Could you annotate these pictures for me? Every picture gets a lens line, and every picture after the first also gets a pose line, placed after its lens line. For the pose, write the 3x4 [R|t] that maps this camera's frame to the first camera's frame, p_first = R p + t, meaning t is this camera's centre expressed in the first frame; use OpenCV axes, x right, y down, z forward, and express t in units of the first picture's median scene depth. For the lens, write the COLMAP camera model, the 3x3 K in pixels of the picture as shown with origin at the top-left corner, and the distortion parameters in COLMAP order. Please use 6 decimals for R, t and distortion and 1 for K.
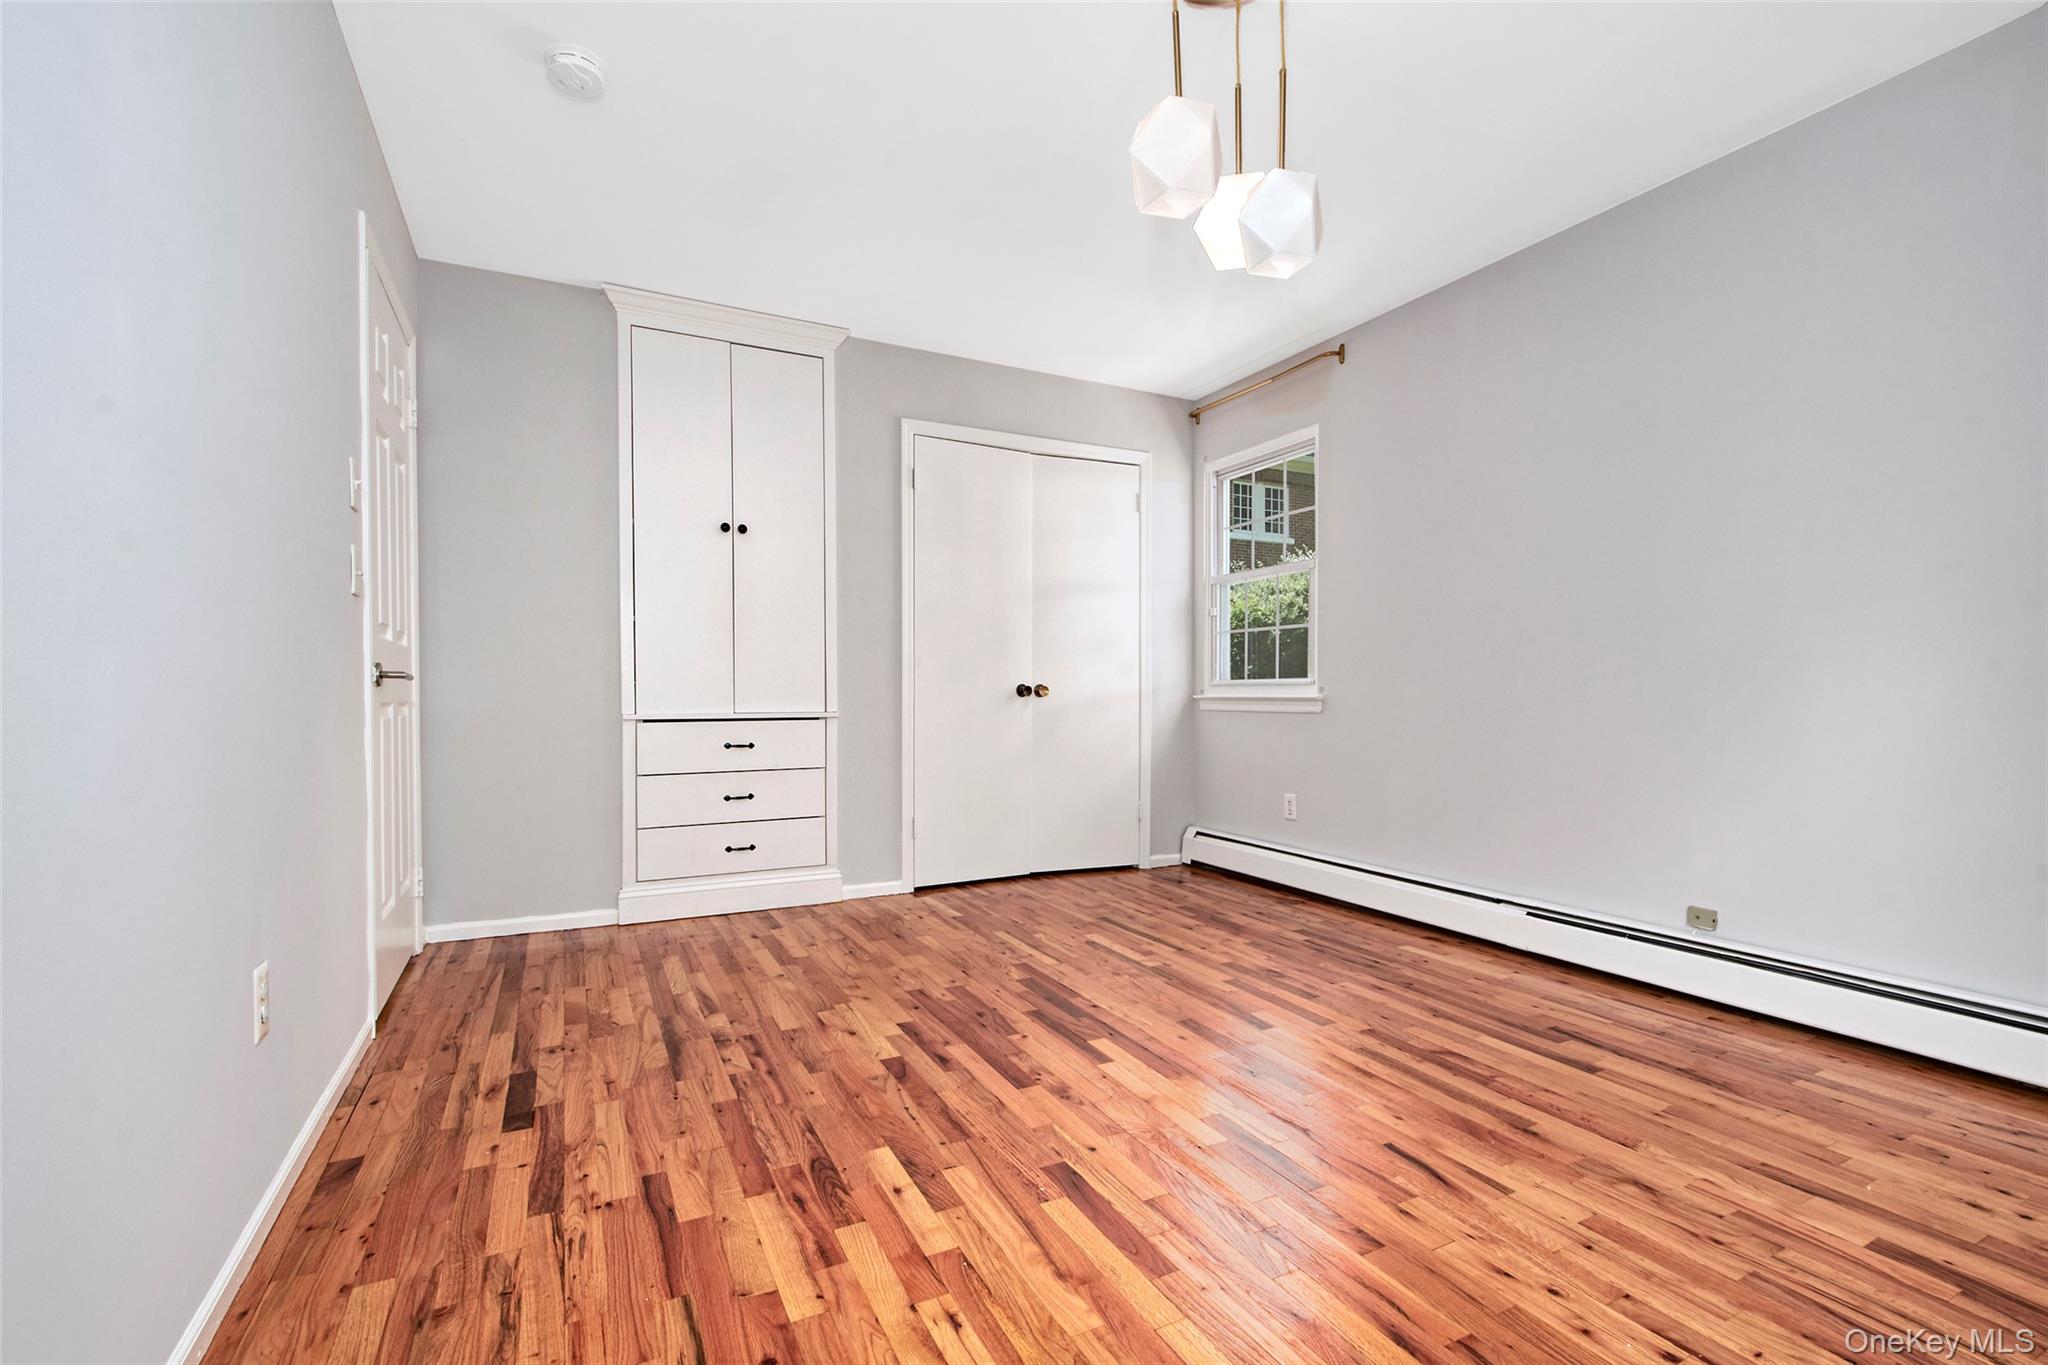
lens RADIAL K [[899.6, 0, 1018.7], [0, 899.6, 698.7], [0, 0, 1]] dist [0.005308, -0.002852]
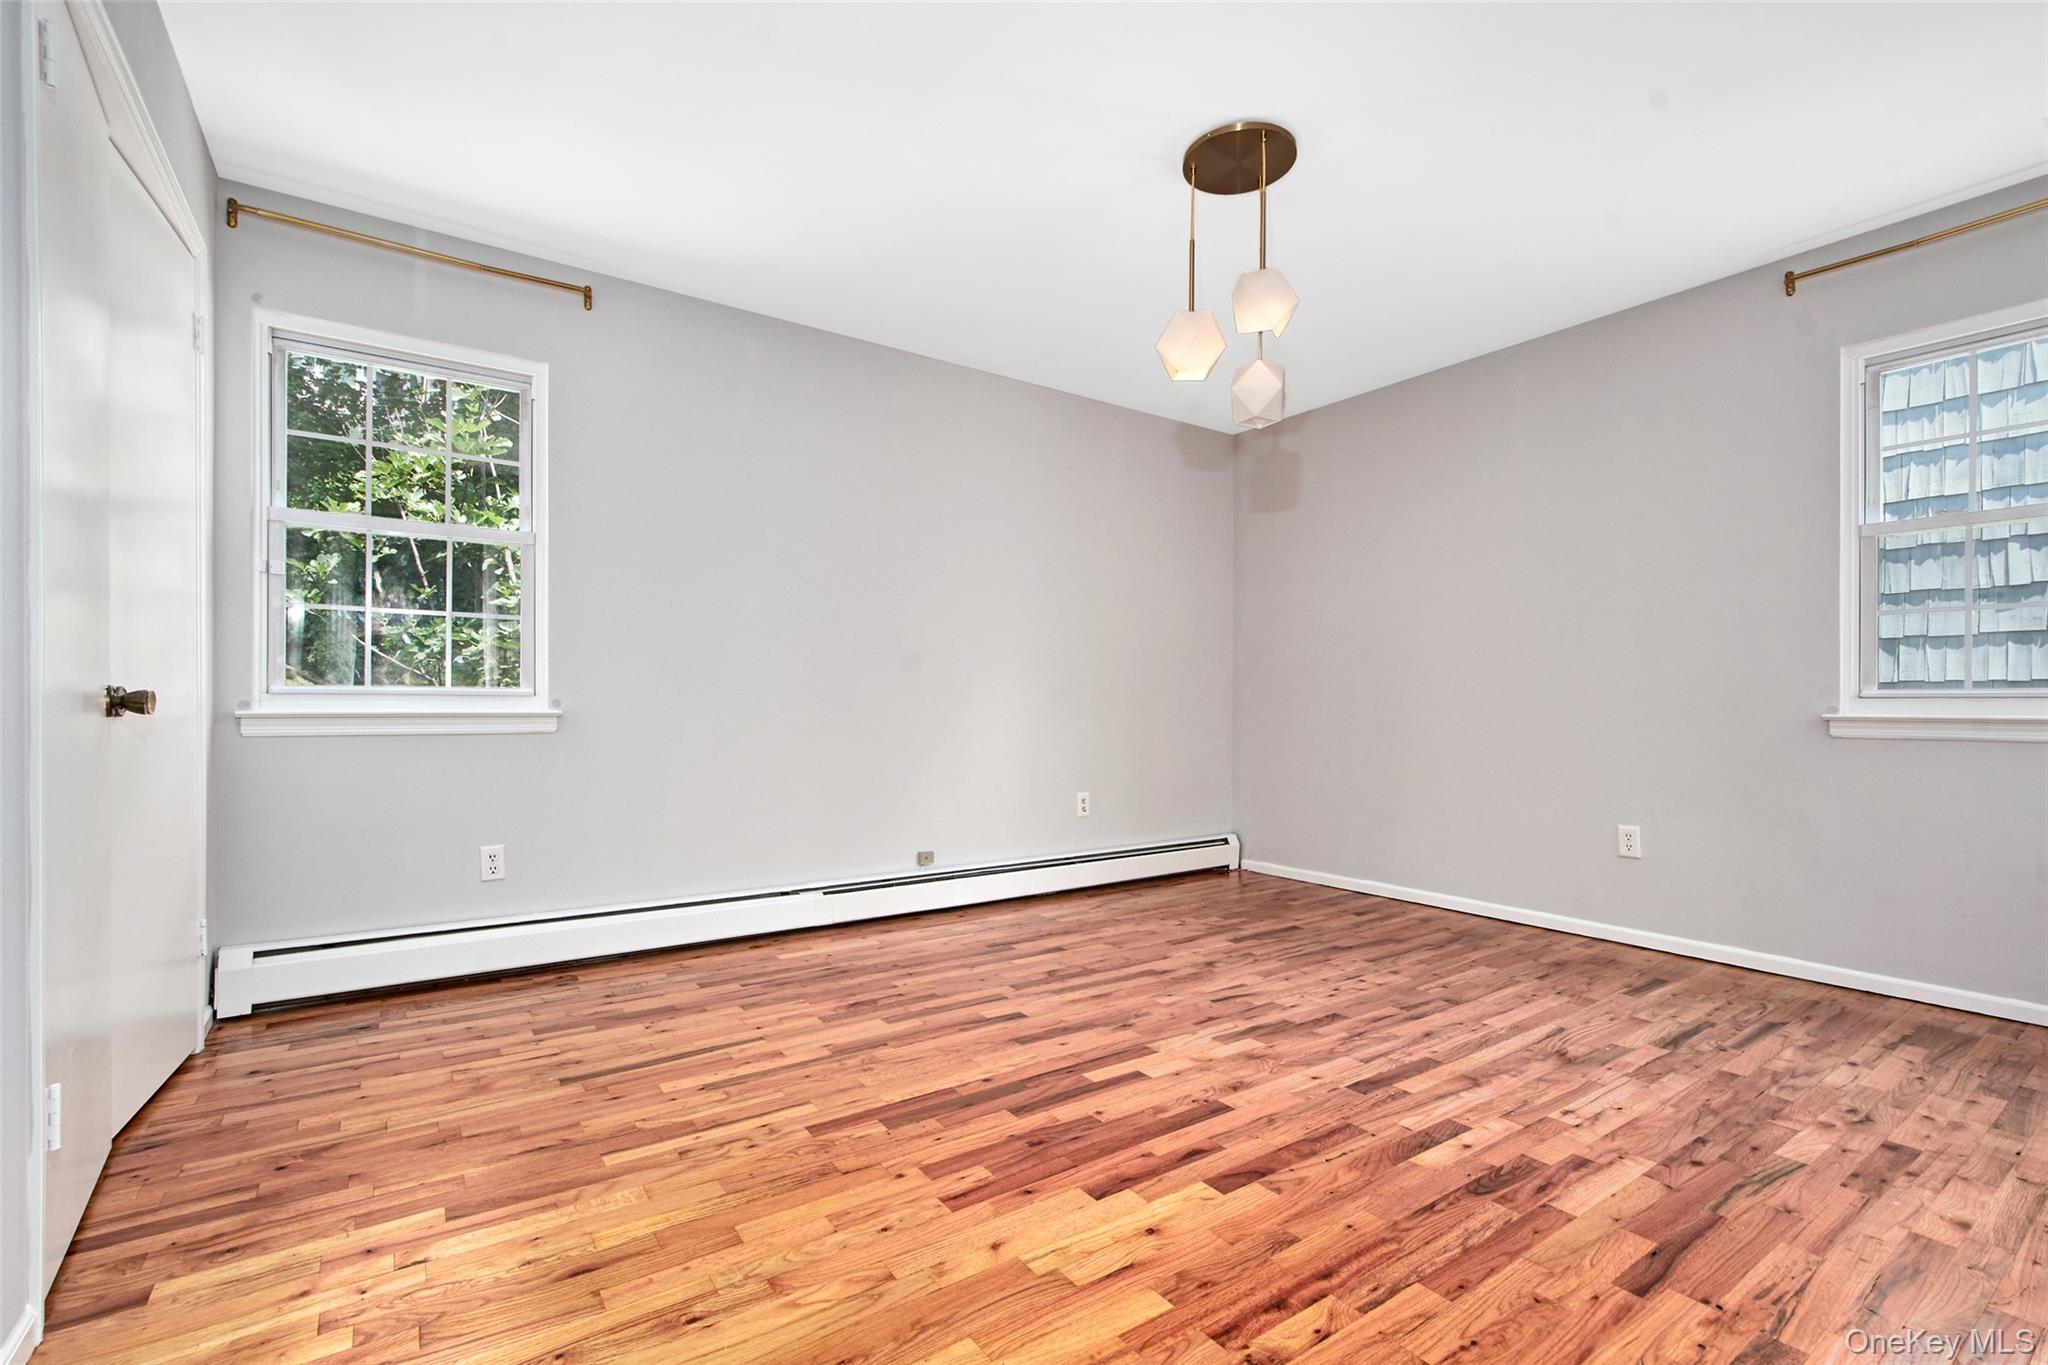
lens RADIAL K [[899.6, 0, 993.9], [0, 899.6, 699.8], [0, 0, 1]] dist [0.005308, -0.002852]
pose [[-0.125215, 0.003946, 0.992122, -0.801700], [0.001796, 0.999991, -0.003750, -0.014432], [-0.992128, 0.001312, -0.125221, 1.160345]]
